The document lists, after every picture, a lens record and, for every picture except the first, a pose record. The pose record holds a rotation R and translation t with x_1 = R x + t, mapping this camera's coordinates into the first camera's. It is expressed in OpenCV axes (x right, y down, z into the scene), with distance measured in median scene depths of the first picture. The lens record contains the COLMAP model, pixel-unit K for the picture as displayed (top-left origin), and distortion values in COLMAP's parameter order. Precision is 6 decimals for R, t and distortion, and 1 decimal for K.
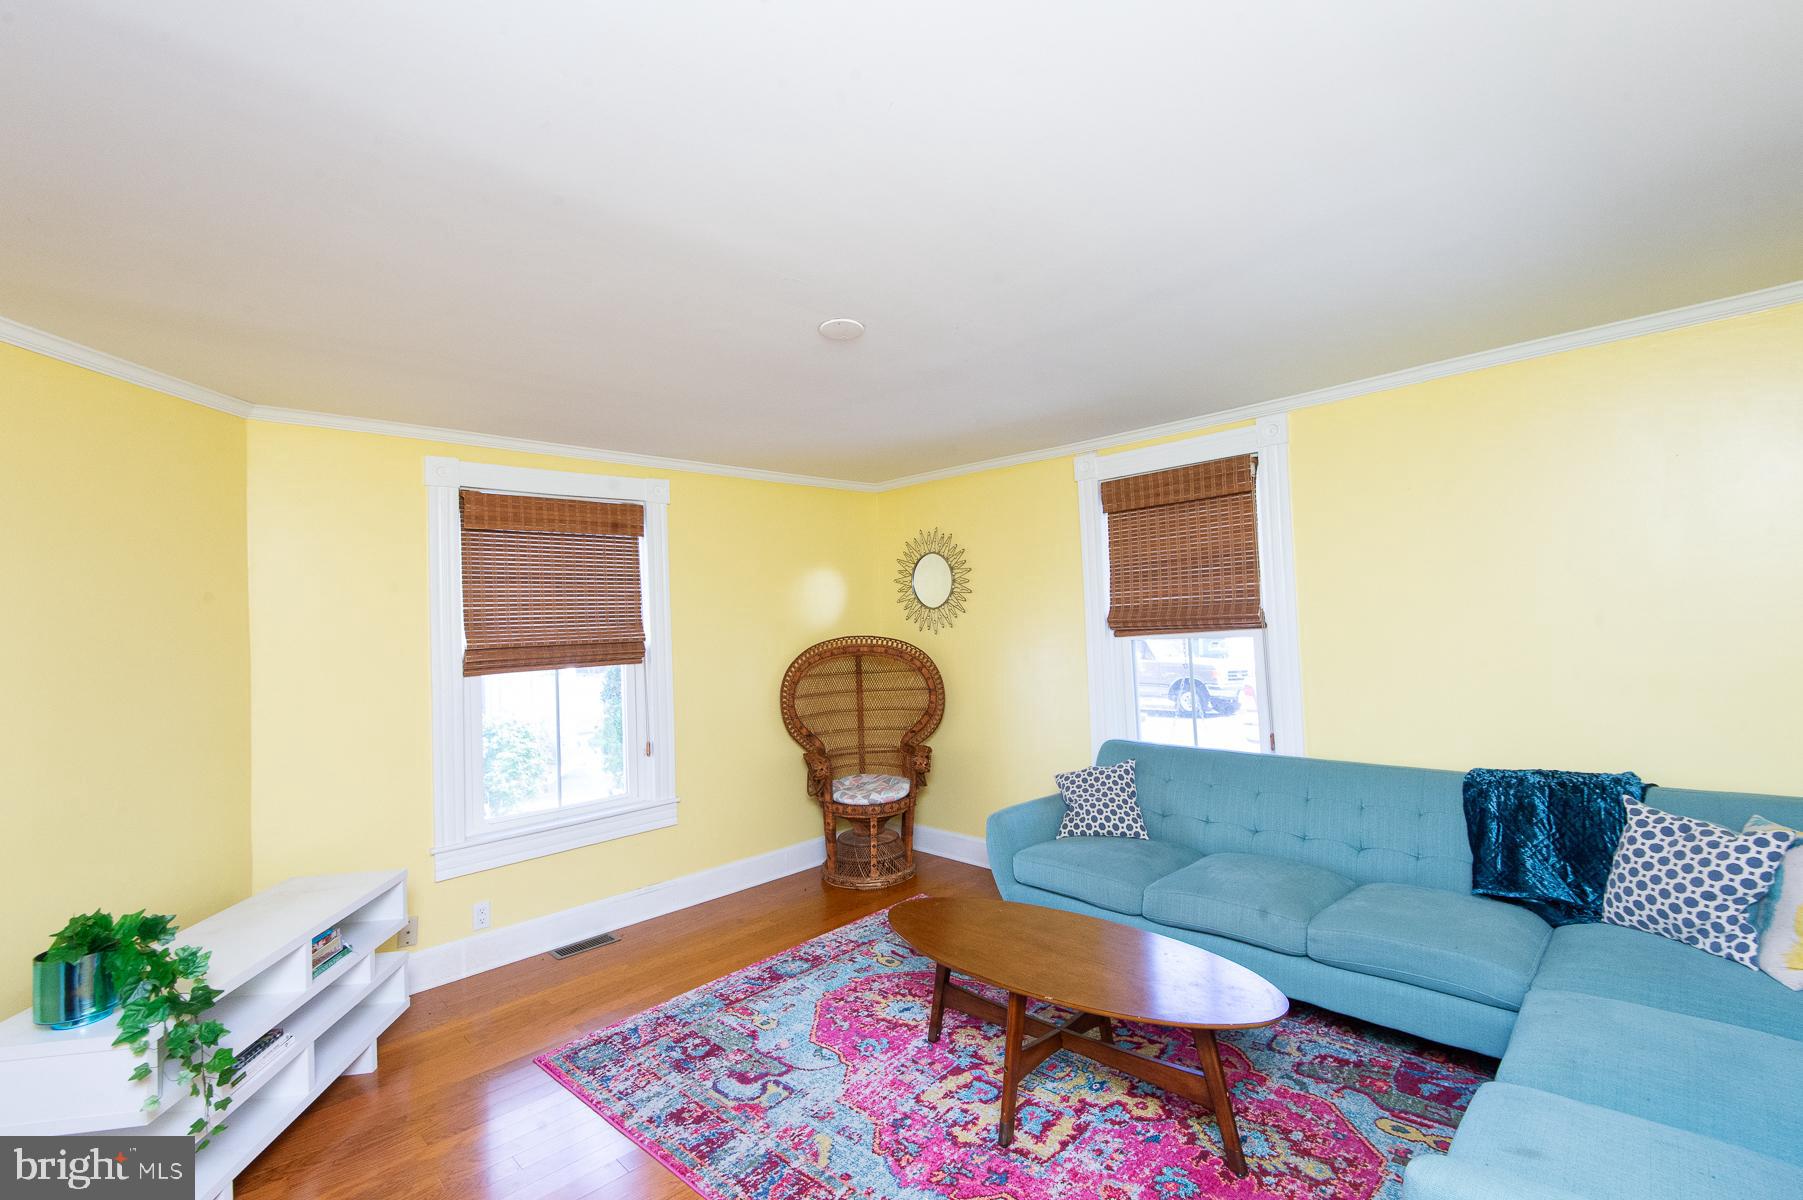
lens RADIAL K [[792.5, 0, 899.1], [0, 792.5, 593.6], [0, 0, 1]] dist [0.036622, -0.021948]
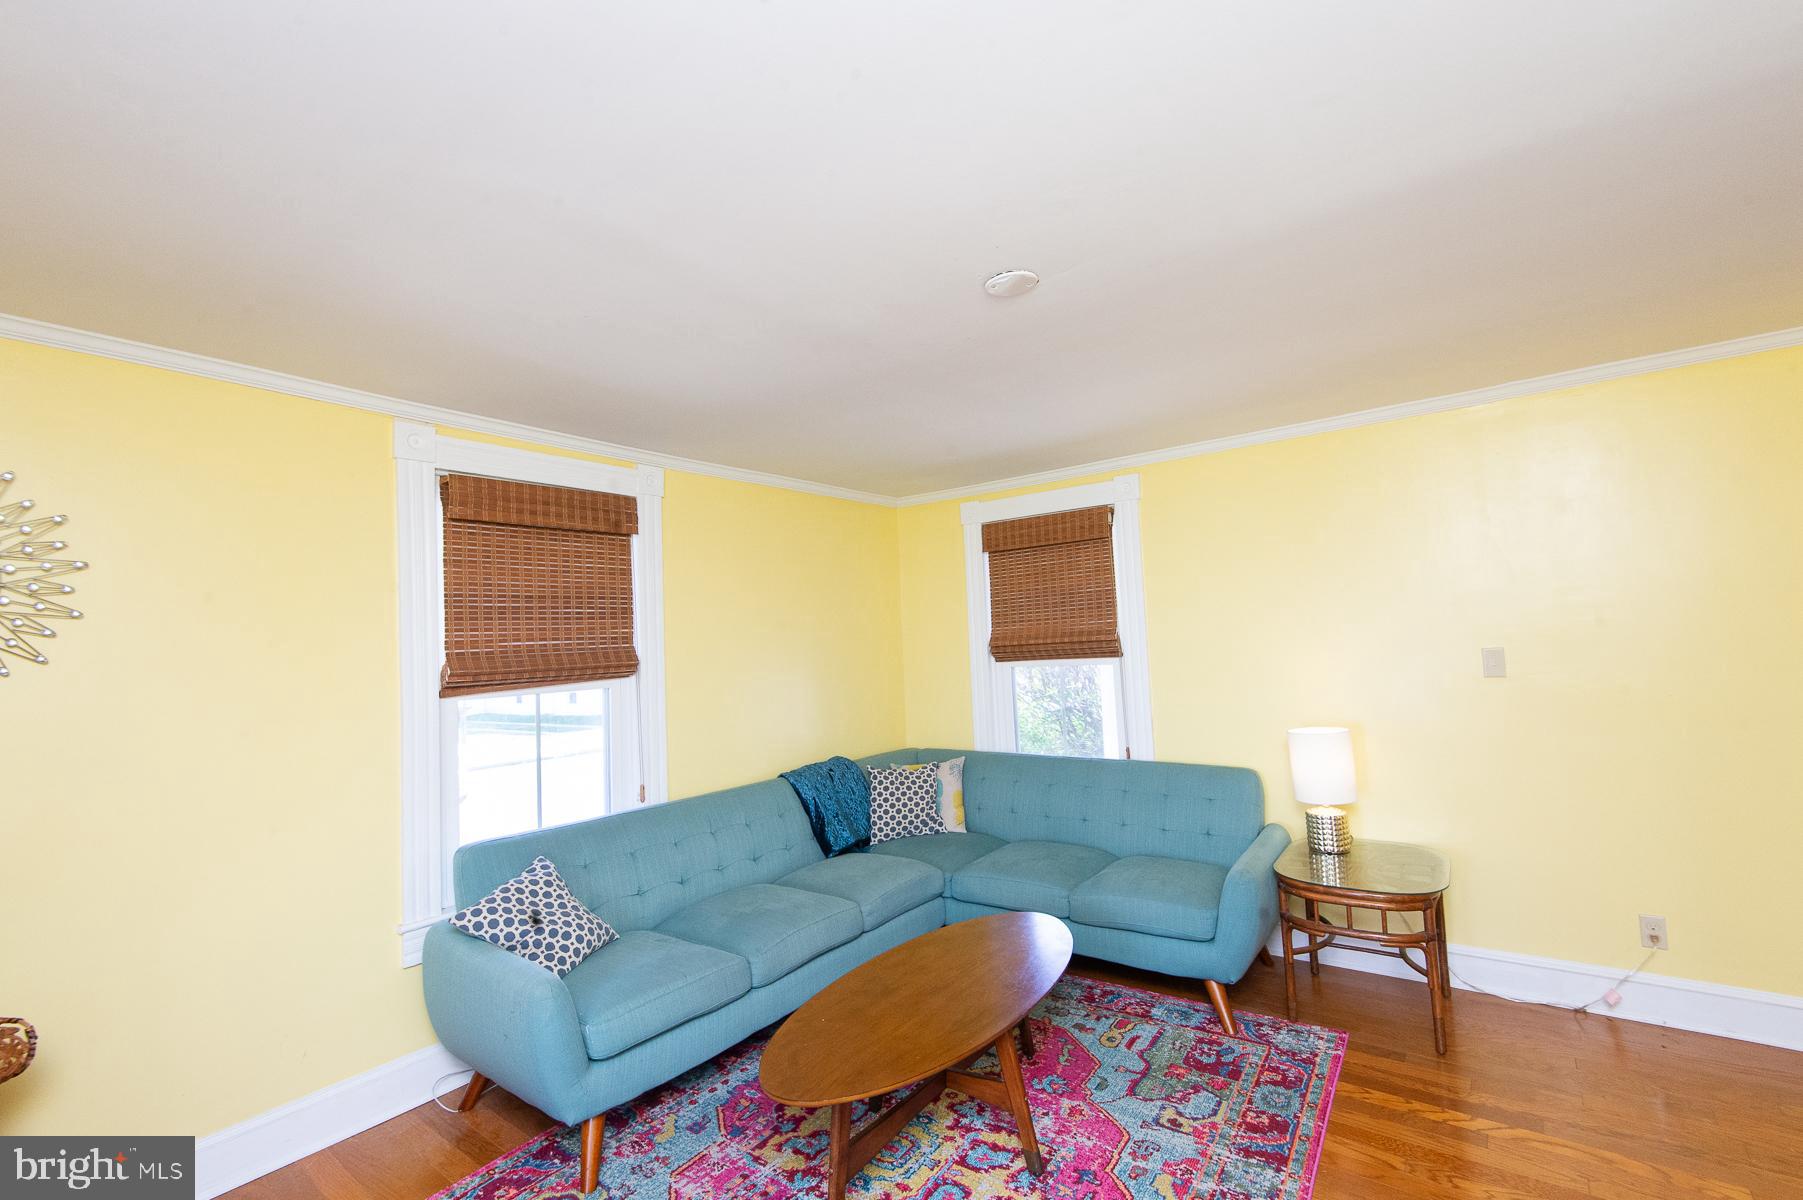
lens RADIAL K [[792.5, 0, 899.1], [0, 792.5, 593.6], [0, 0, 1]] dist [0.036622, -0.021948]
pose [[-0.175041, 0.120121, 0.977206, -0.518370], [0.020899, 0.992759, -0.118289, 0.059592], [-0.984339, -0.000283, -0.176284, 0.793400]]
